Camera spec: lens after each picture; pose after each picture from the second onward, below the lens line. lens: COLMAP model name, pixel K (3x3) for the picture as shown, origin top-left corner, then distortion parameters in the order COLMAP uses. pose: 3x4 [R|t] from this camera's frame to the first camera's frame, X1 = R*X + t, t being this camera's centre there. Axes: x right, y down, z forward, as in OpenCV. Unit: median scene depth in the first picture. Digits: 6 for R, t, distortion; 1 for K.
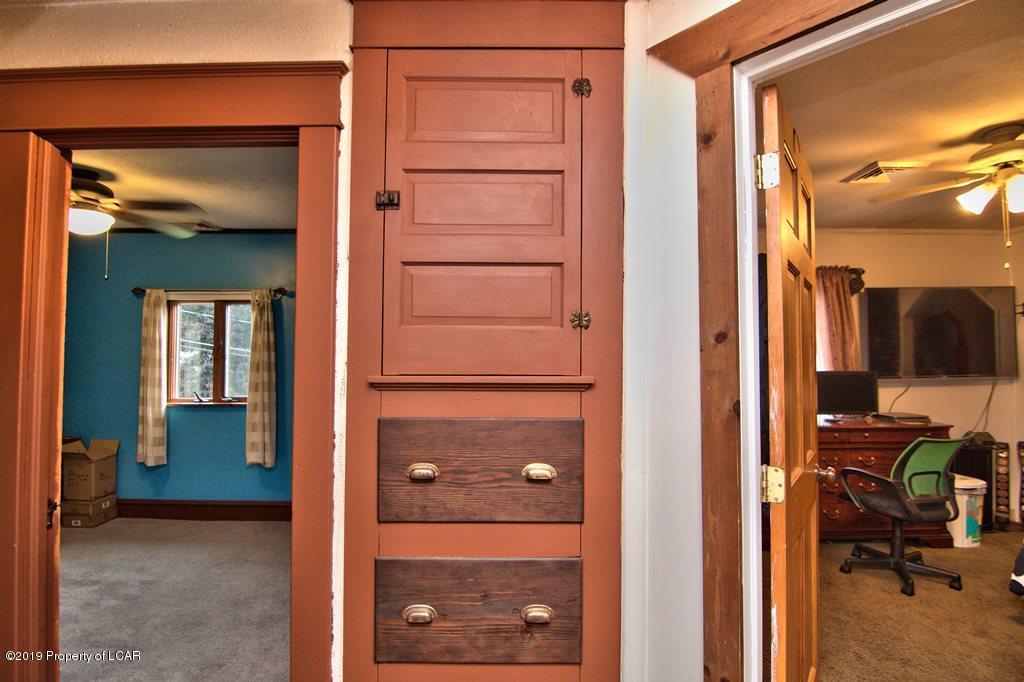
lens RADIAL K [[489.2, 0, 515.0], [0, 489.2, 337.4], [0, 0, 1]] dist [-0.012002, -0.007237]
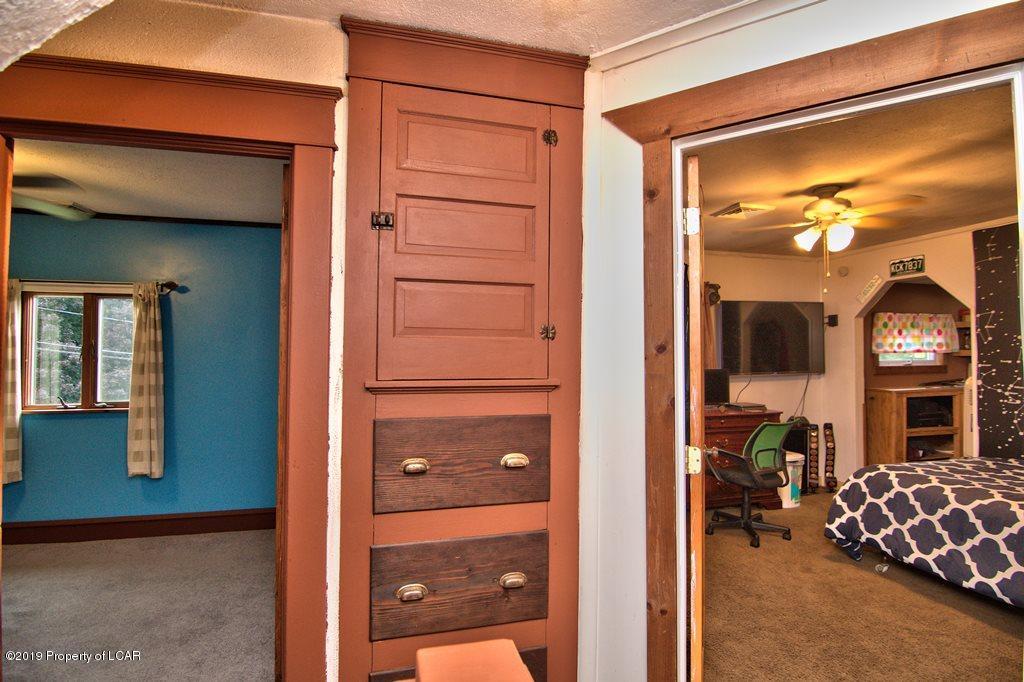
lens RADIAL K [[489.2, 0, 513.4], [0, 489.2, 336.7], [0, 0, 1]] dist [-0.012002, -0.007237]
pose [[0.966966, 0.010295, 0.254699, -0.091915], [-0.011653, 0.999925, 0.003825, -0.010394], [-0.254641, -0.006666, 0.967013, -0.050429]]
